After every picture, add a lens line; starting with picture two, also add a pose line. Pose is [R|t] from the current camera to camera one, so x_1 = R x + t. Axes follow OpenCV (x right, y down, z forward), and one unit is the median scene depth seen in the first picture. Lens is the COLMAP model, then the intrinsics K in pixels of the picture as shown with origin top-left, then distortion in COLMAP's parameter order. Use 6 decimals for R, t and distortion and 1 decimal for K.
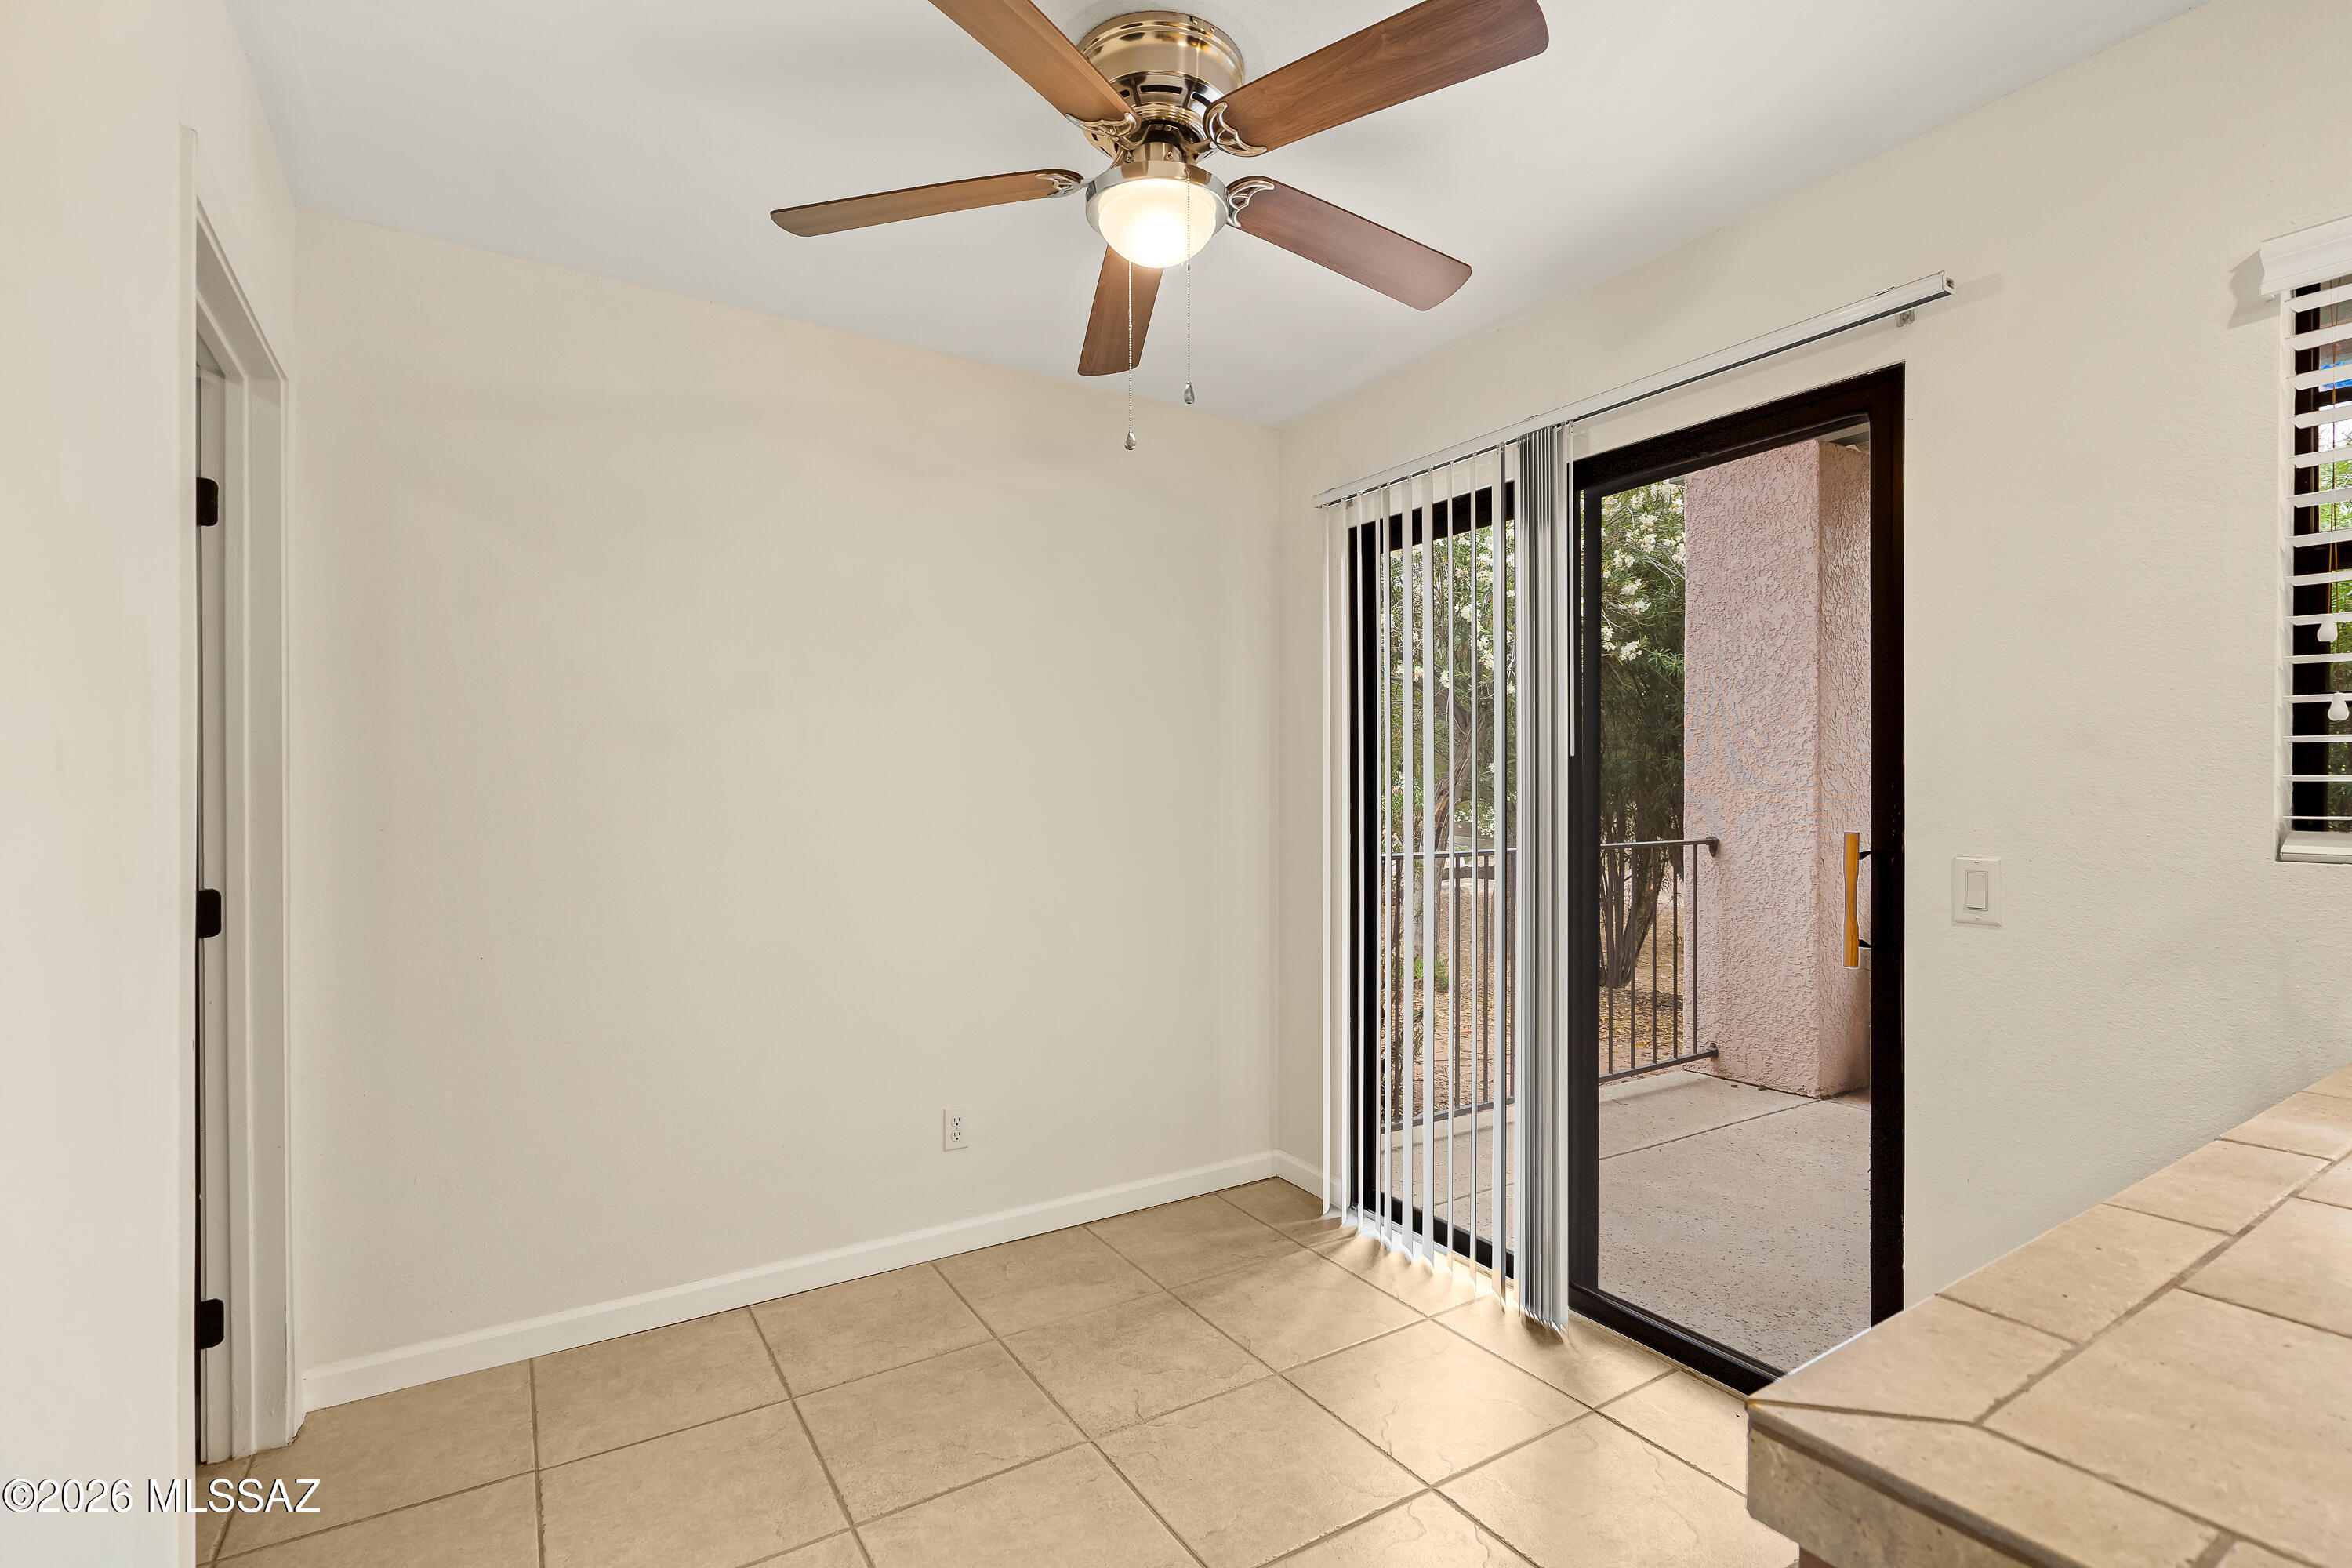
lens RADIAL K [[1070.3, 0, 1176.0], [0, 1070.3, 784.0], [0, 0, 1]] dist [-0.007711, -0.000175]
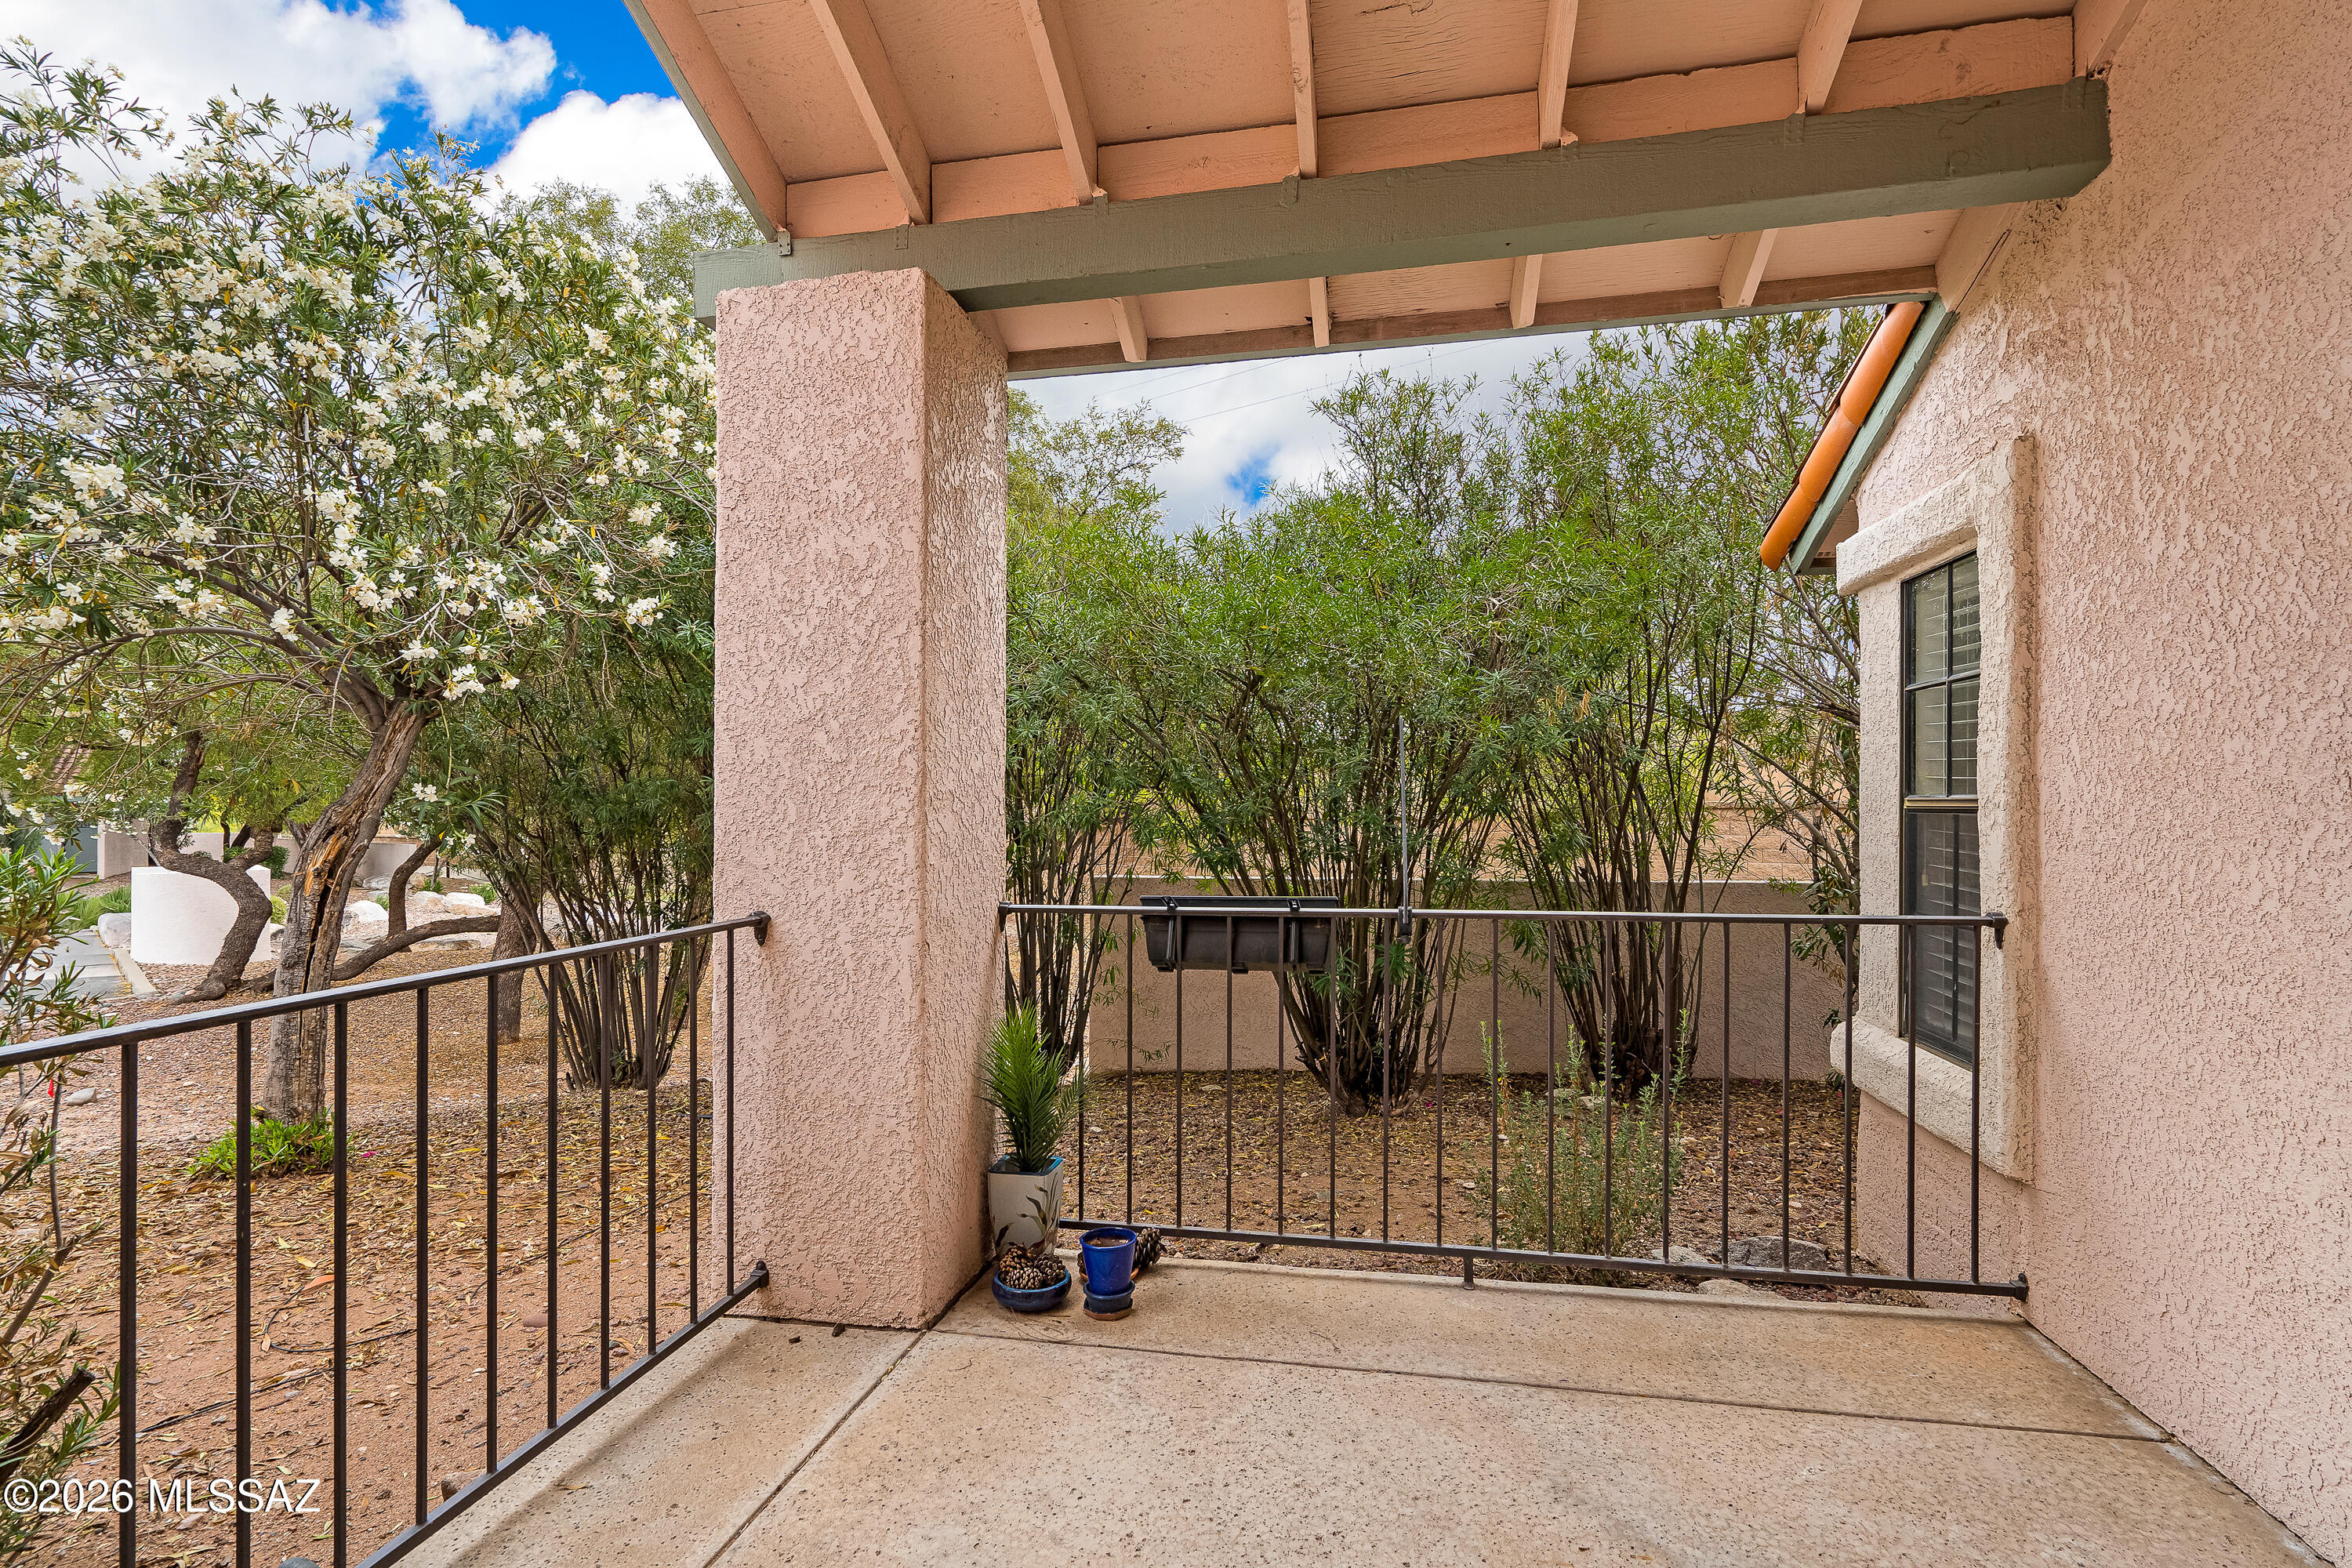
lens RADIAL K [[1070.1, 0, 1167.2], [0, 1070.1, 797.0], [0, 0, 1]] dist [-0.002899, 0.000198]
pose [[0.686044, 0.005886, 0.727537, 0.233182], [0.001984, 0.999948, -0.009961, -0.007954], [-0.727558, 0.008277, 0.685997, 0.443438]]
